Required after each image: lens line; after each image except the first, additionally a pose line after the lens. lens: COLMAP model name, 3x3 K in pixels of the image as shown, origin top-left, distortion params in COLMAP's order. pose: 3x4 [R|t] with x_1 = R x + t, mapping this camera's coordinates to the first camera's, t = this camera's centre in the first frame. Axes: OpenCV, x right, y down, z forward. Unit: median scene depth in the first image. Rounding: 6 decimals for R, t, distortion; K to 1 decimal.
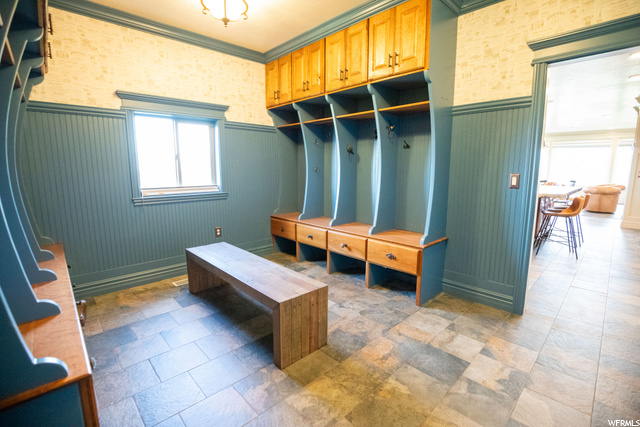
lens RADIAL K [[292.4, 0, 325.0], [0, 292.4, 210.7], [0, 0, 1]] dist [-0.026552, 0.000148]
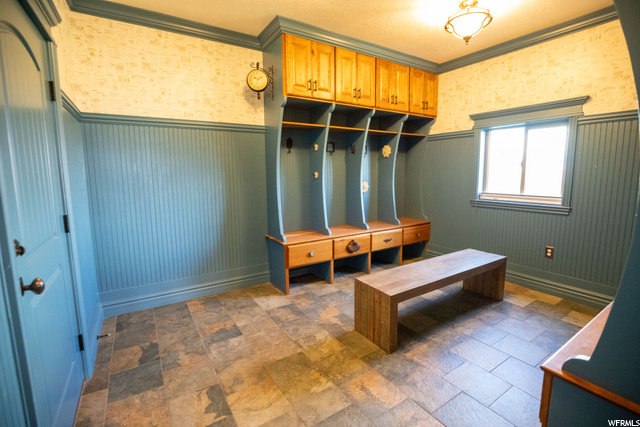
lens RADIAL K [[292.4, 0, 325.0], [0, 292.4, 210.7], [0, 0, 1]] dist [-0.026552, 0.000148]
pose [[-0.188908, 0.131019, -0.973215, 1.023126], [-0.134937, 0.978195, 0.157881, -0.167001], [0.972680, 0.161147, -0.167110, 0.923590]]
